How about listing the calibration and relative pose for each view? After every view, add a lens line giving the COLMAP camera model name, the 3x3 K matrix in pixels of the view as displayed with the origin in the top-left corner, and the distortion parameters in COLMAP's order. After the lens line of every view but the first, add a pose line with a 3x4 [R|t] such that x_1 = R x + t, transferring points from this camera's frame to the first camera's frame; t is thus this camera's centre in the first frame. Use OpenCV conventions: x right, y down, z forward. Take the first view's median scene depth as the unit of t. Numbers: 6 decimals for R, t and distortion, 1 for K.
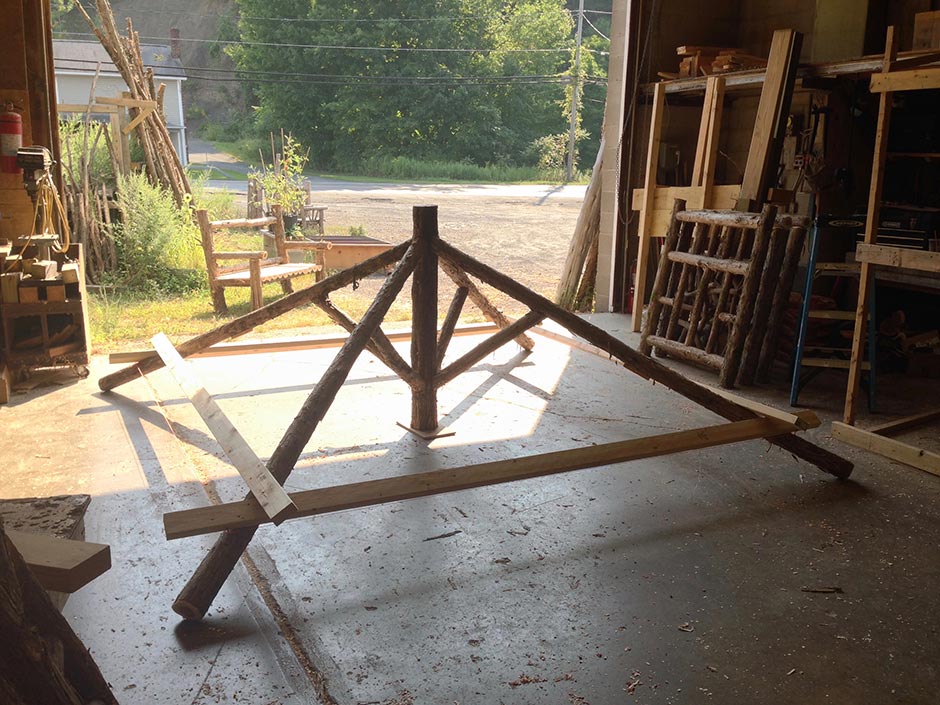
lens RADIAL K [[875.2, 0, 470.0], [0, 875.2, 352.5], [0, 0, 1]] dist [0.074545, -0.001975]
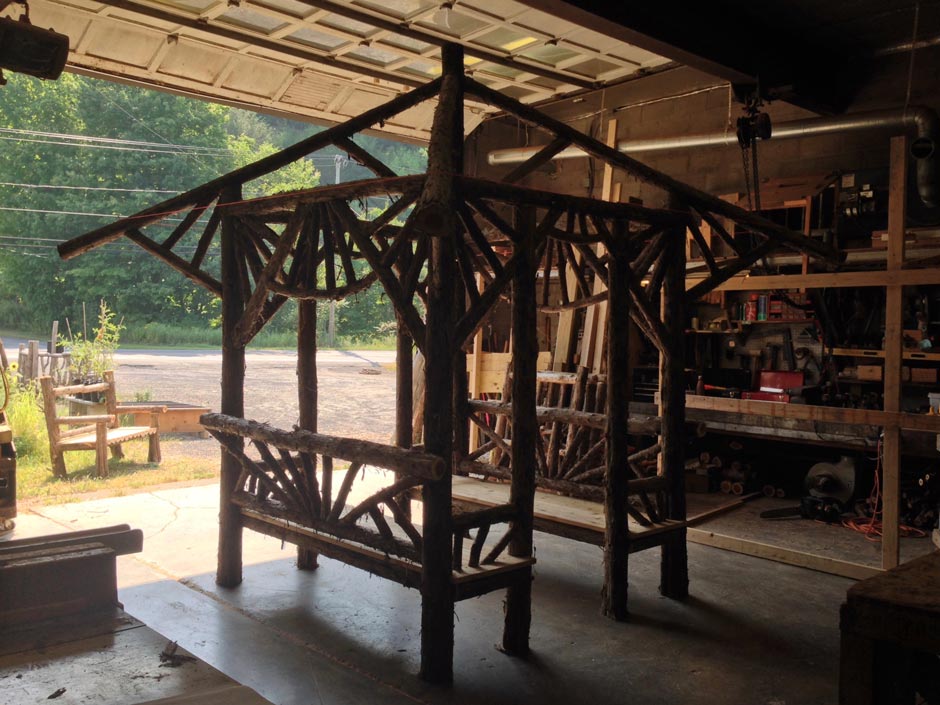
lens RADIAL K [[875.2, 0, 470.0], [0, 875.2, 352.5], [0, 0, 1]] dist [0.074545, -0.001975]
pose [[0.962585, -0.005449, 0.270924, -0.108731], [0.055375, 0.982655, -0.176983, 0.021725], [-0.265261, 0.185364, 0.946191, -0.123373]]
